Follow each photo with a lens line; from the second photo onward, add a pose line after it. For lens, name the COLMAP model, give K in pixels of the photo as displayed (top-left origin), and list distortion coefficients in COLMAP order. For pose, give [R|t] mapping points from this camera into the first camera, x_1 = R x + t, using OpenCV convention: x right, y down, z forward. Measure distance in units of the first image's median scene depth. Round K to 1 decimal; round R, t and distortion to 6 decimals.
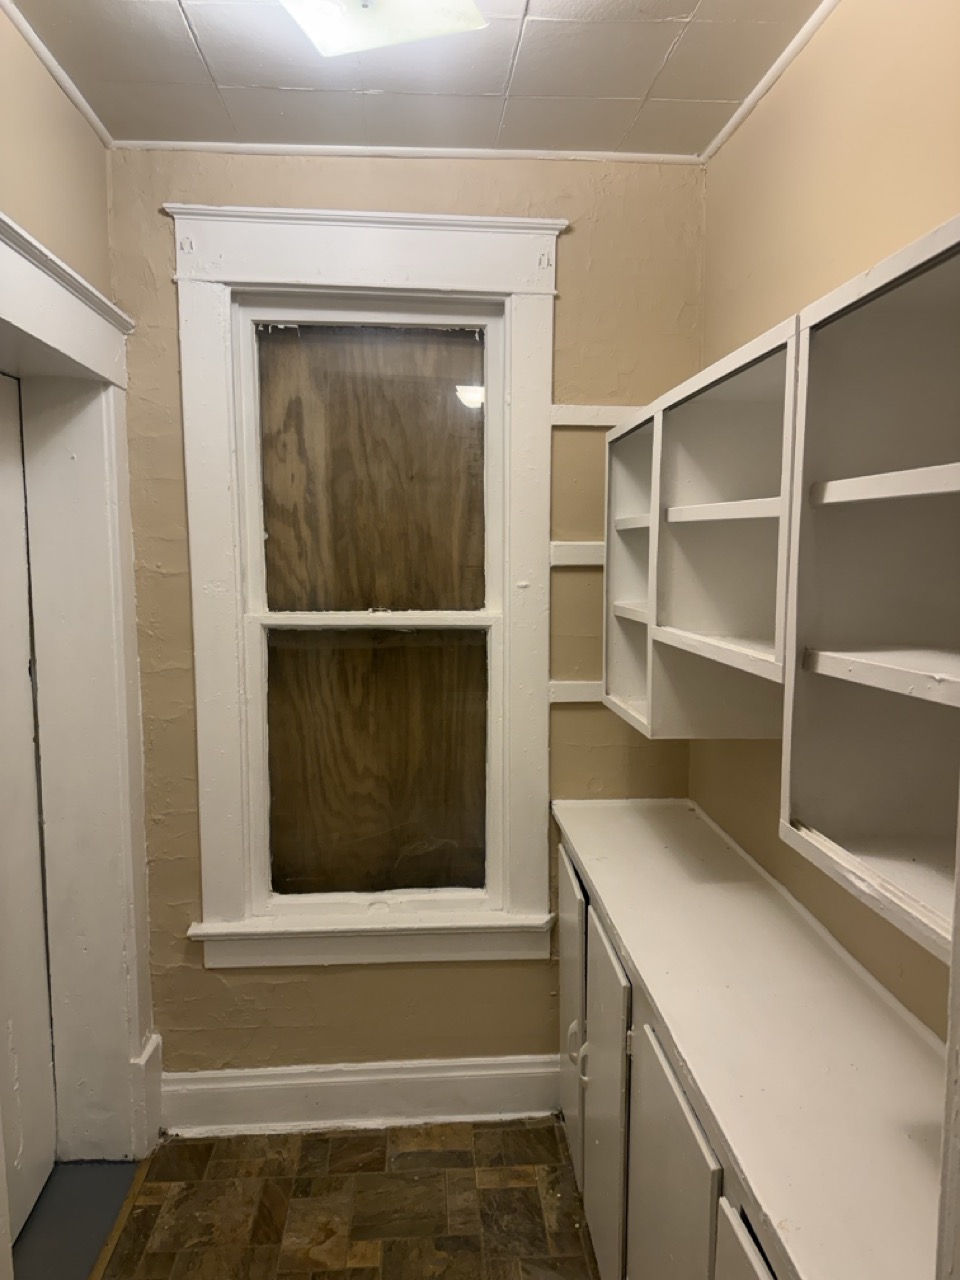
lens RADIAL K [[895.2, 0, 480.0], [0, 895.2, 640.0], [0, 0, 1]] dist [0.162992, -0.321545]
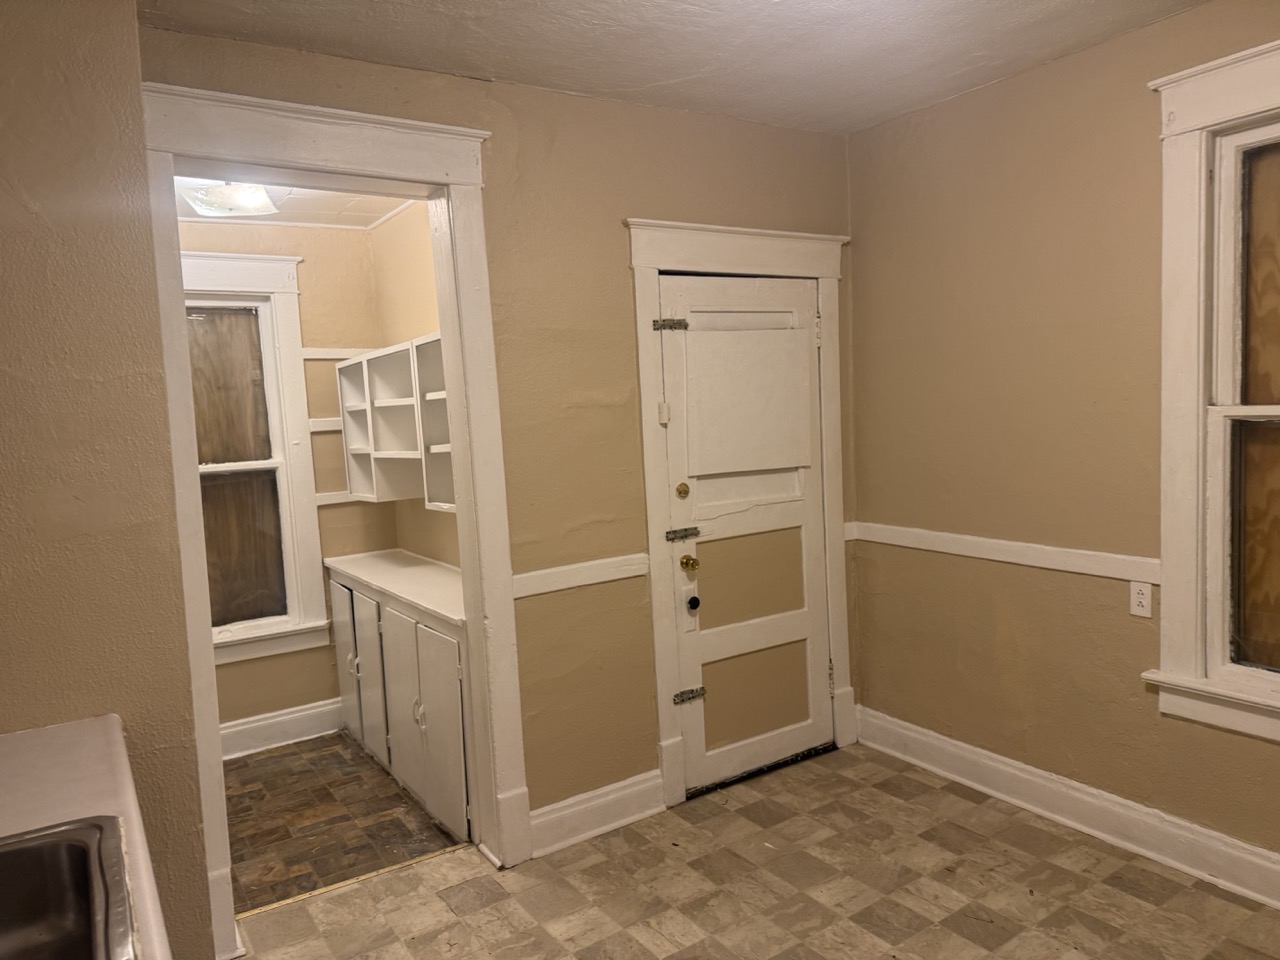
lens RADIAL K [[895.2, 0, 640.0], [0, 895.2, 480.0], [0, 0, 1]] dist [0.162992, -0.321545]
pose [[0.874192, -0.090281, 0.477115, -0.233194], [0.110524, 0.993768, -0.014464, 0.119150], [-0.472836, 0.065376, 0.878722, -0.978927]]
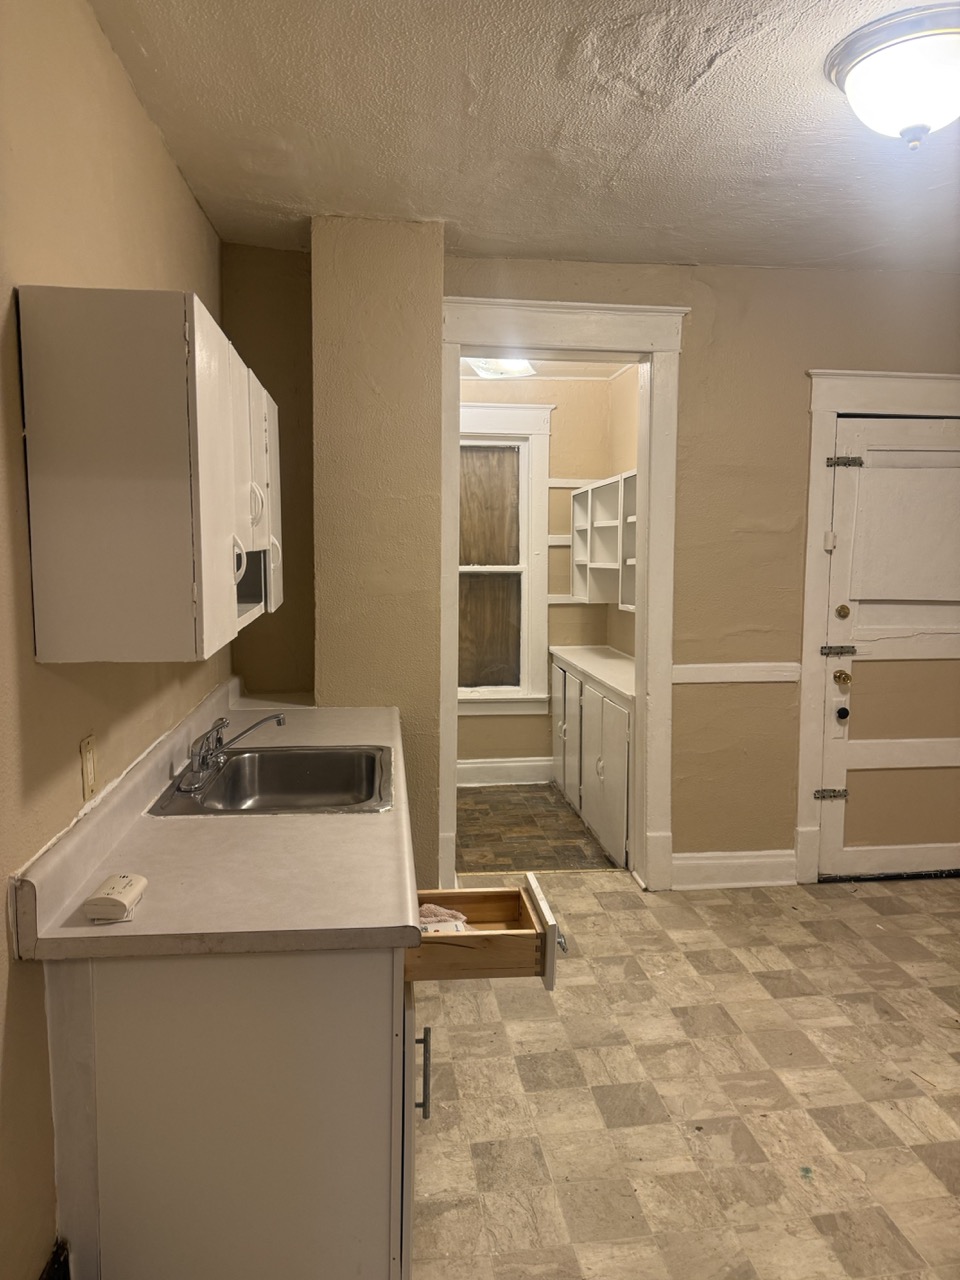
lens RADIAL K [[895.2, 0, 480.0], [0, 895.2, 640.0], [0, 0, 1]] dist [0.162992, -0.321545]
pose [[0.998976, -0.007849, 0.044547, -0.207331], [0.008142, 0.999946, -0.006408, 0.179342], [-0.044494, 0.006764, 0.998987, -1.348215]]
